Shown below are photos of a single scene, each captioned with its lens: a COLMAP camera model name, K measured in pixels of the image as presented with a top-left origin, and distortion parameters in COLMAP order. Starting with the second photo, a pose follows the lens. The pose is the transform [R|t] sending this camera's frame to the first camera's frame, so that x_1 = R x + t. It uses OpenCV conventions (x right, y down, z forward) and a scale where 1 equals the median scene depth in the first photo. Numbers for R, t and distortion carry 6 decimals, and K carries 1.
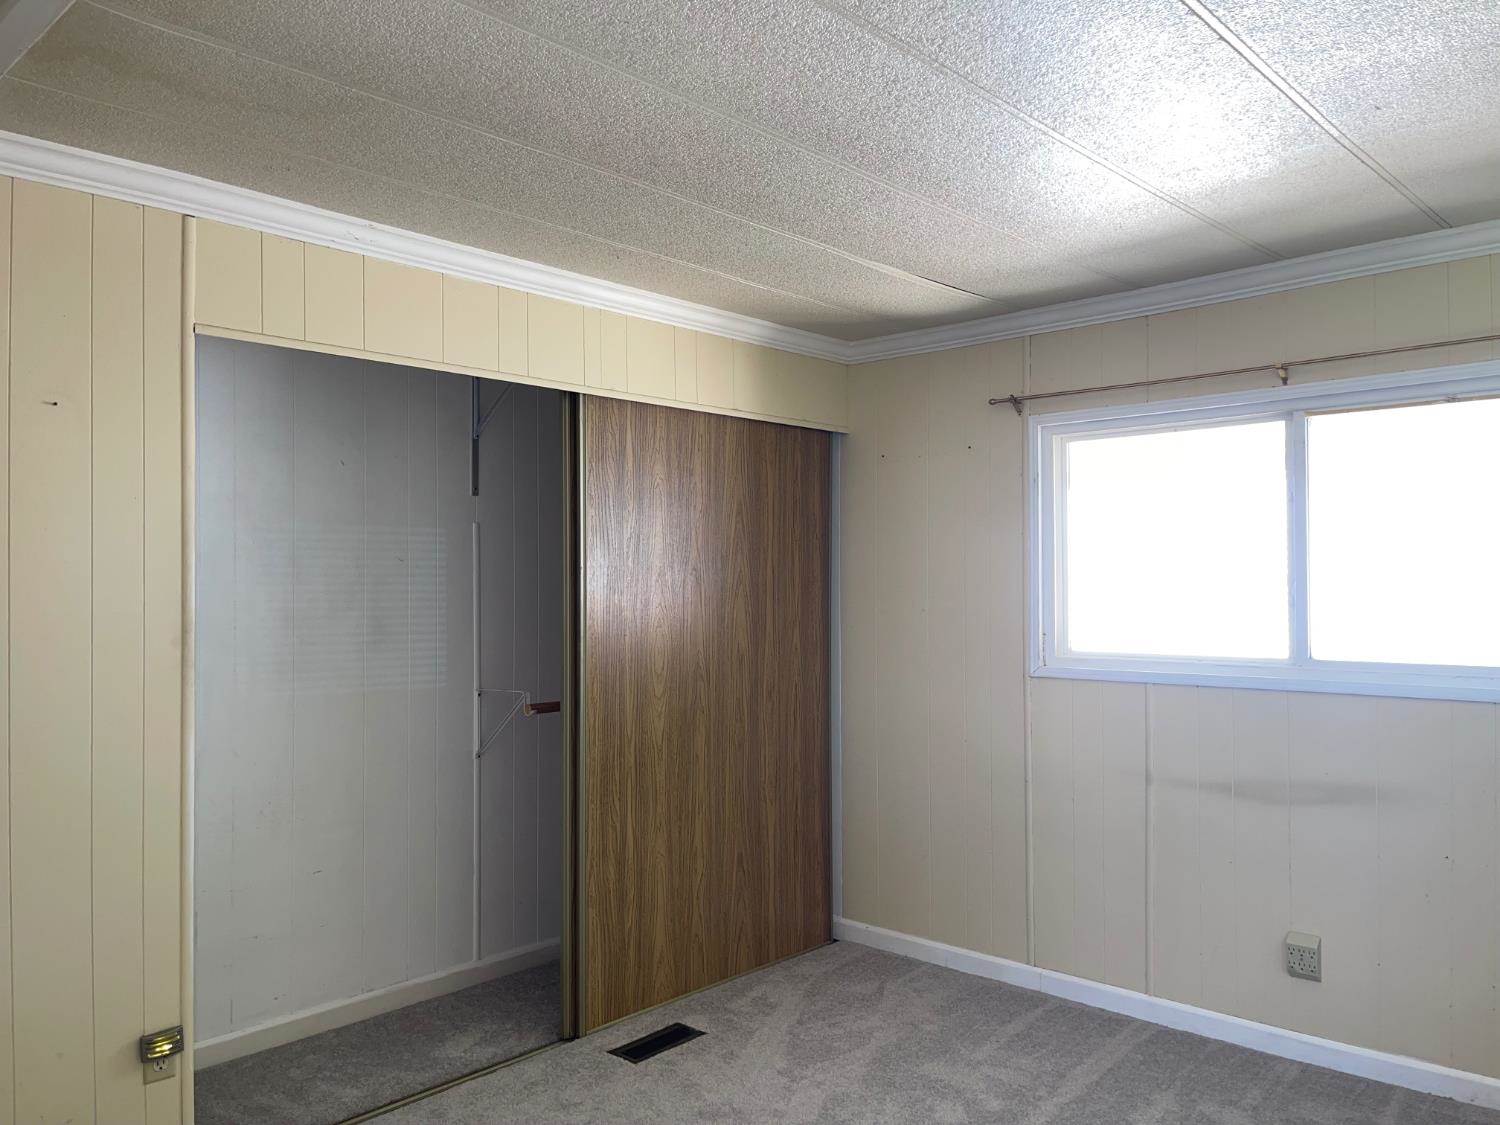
lens RADIAL K [[1157.0, 0, 757.1], [0, 1157.0, 590.8], [0, 0, 1]] dist [0.069914, -0.077790]
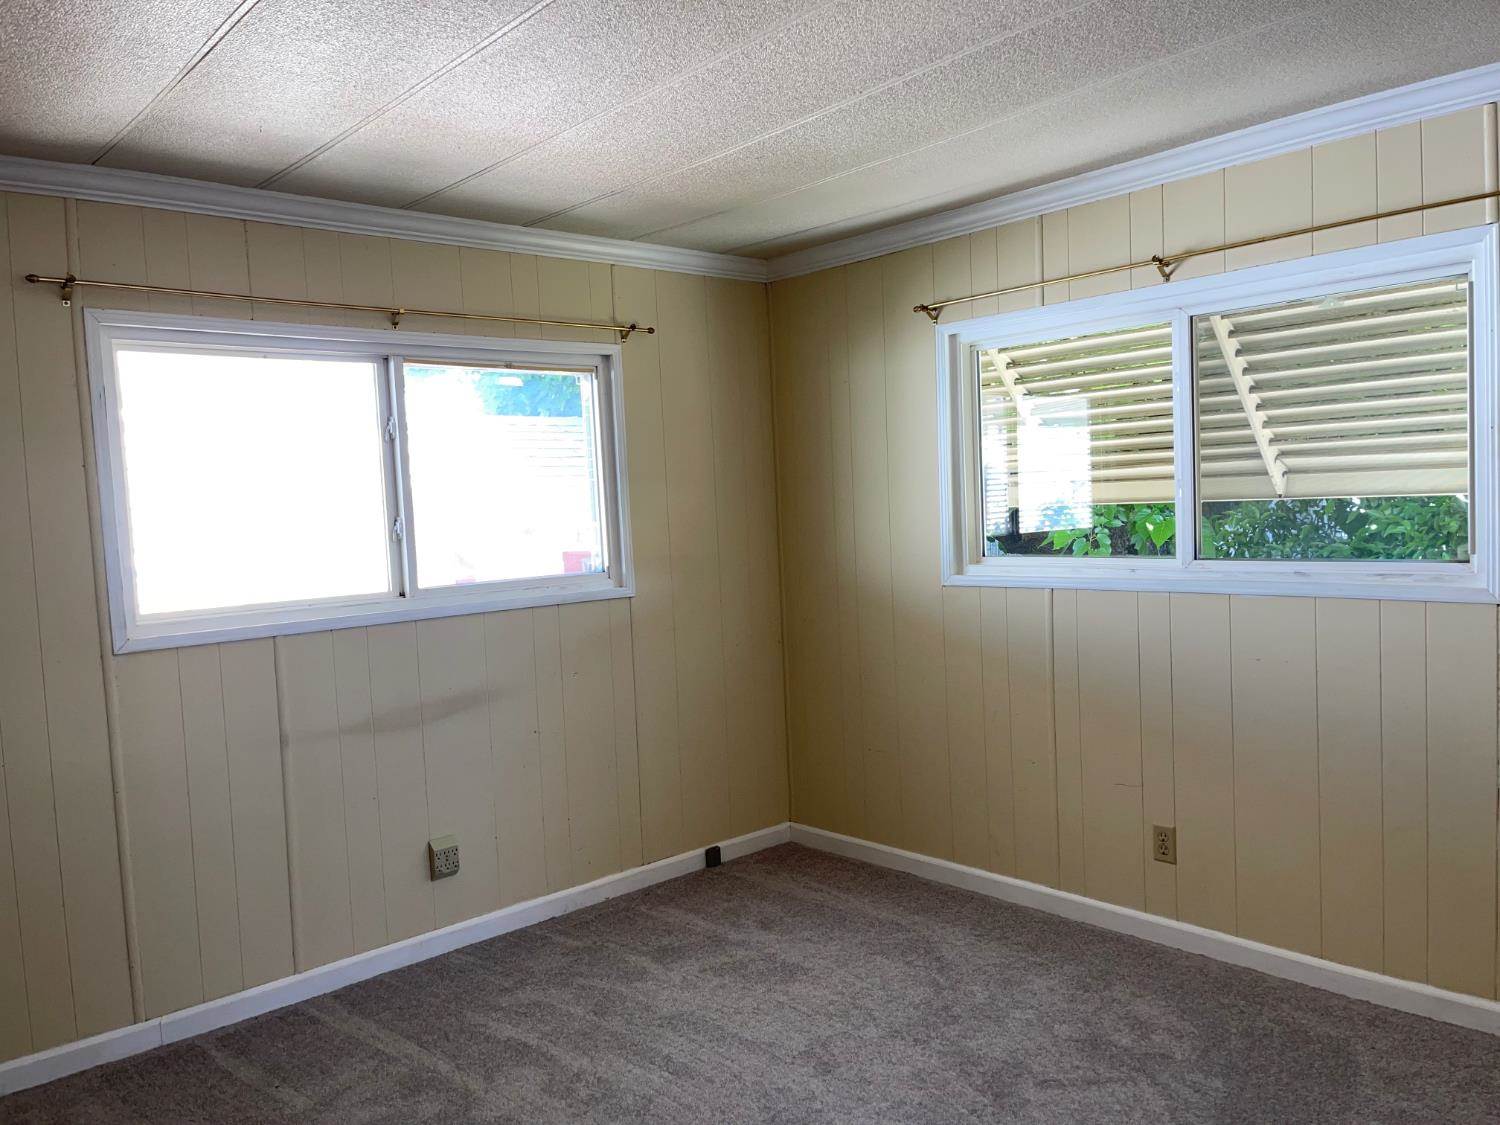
lens RADIAL K [[1157.0, 0, 757.1], [0, 1157.0, 590.8], [0, 0, 1]] dist [0.069914, -0.077790]
pose [[0.083641, -0.077317, 0.993492, -0.556360], [0.052337, 0.995950, 0.073102, -0.002683], [-0.995121, 0.045882, 0.087349, 0.577180]]
